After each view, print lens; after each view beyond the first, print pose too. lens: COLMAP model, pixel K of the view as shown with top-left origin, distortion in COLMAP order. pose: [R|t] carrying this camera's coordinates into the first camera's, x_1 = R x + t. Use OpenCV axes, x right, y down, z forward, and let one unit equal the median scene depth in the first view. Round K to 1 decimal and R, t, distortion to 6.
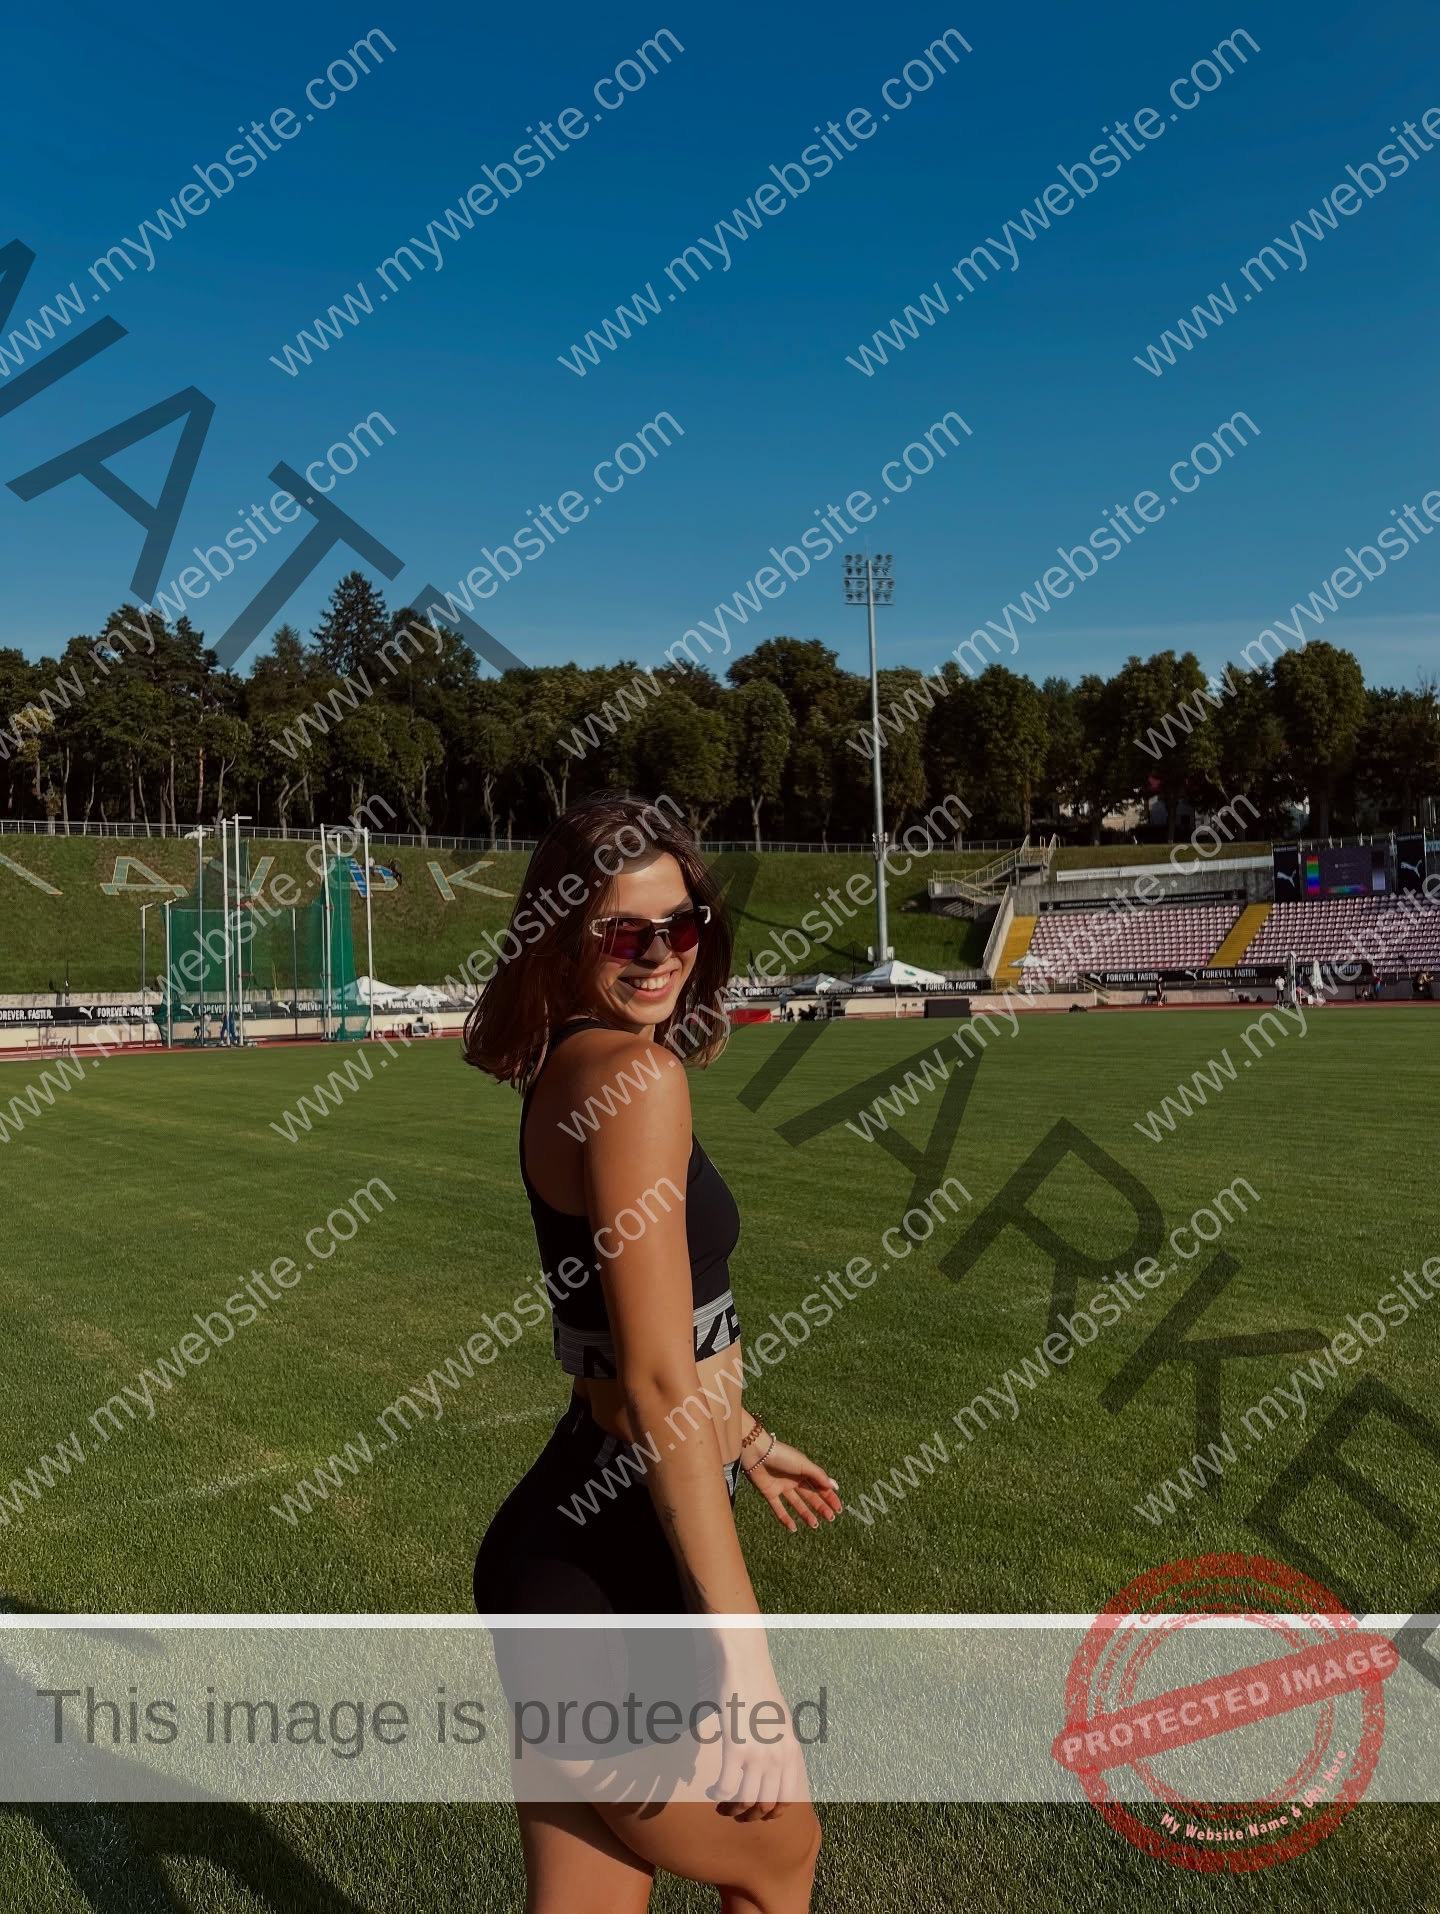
lens RADIAL K [[772.1, 0, 719.6], [0, 772.1, 956.9], [0, 0, 1]] dist [-0.000438, 0.000175]
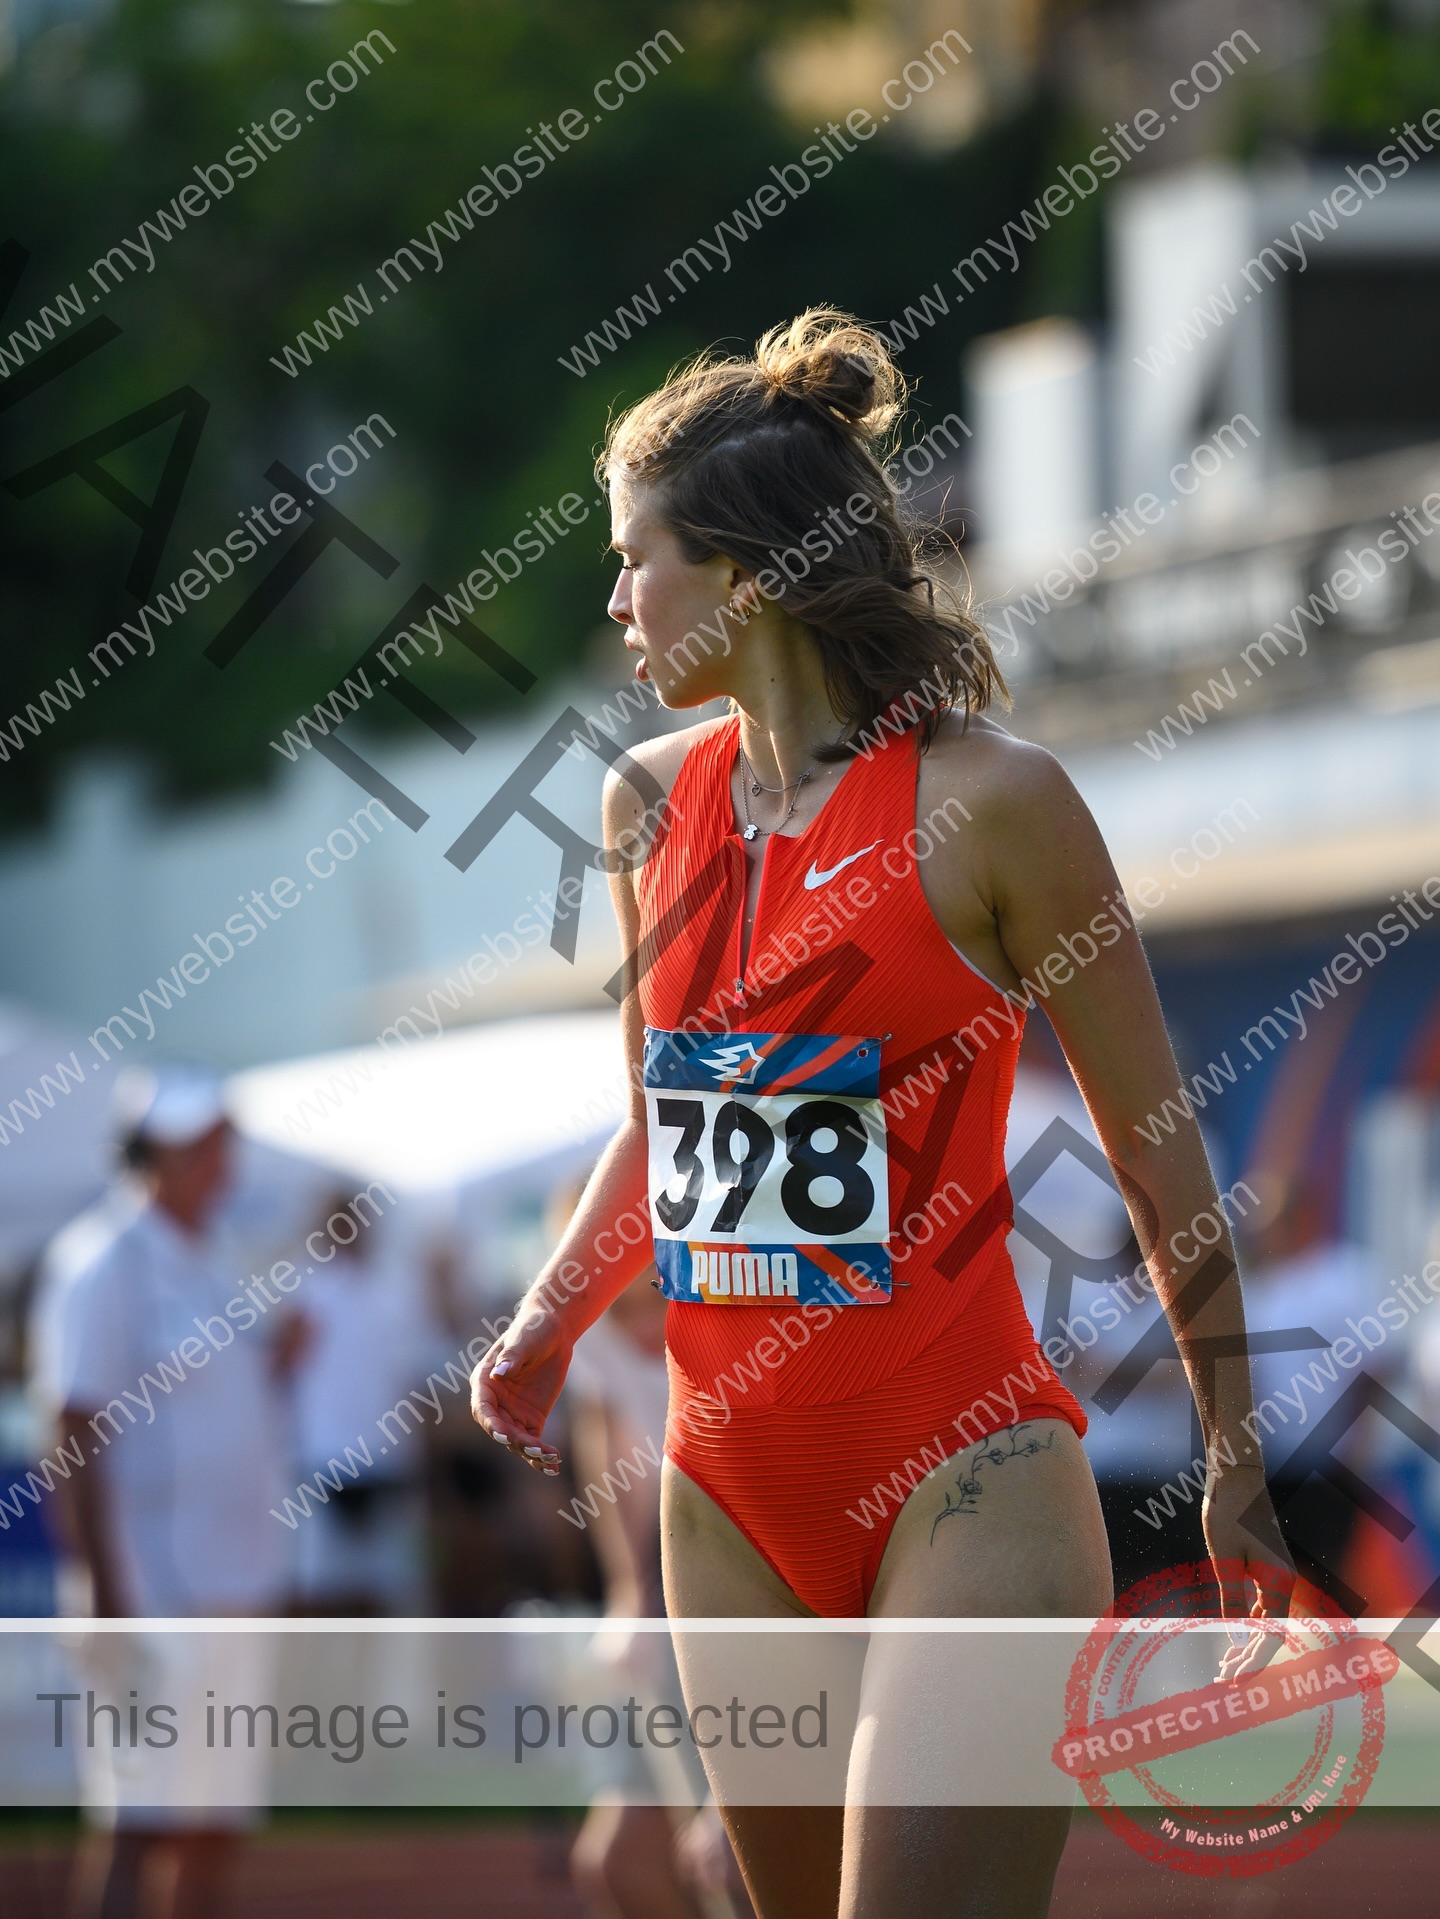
lens RADIAL K [[773.5, 0, 720.7], [0, 773.5, 959.6], [0, 0, 1]] dist [-0.000197, 0.000123]
pose [[1.000000, -0.000158, -0.000096, 0.374256], [0.000158, 1.000000, 0.000106, -0.000125], [0.000096, -0.000106, 1.000000, 0.000140]]
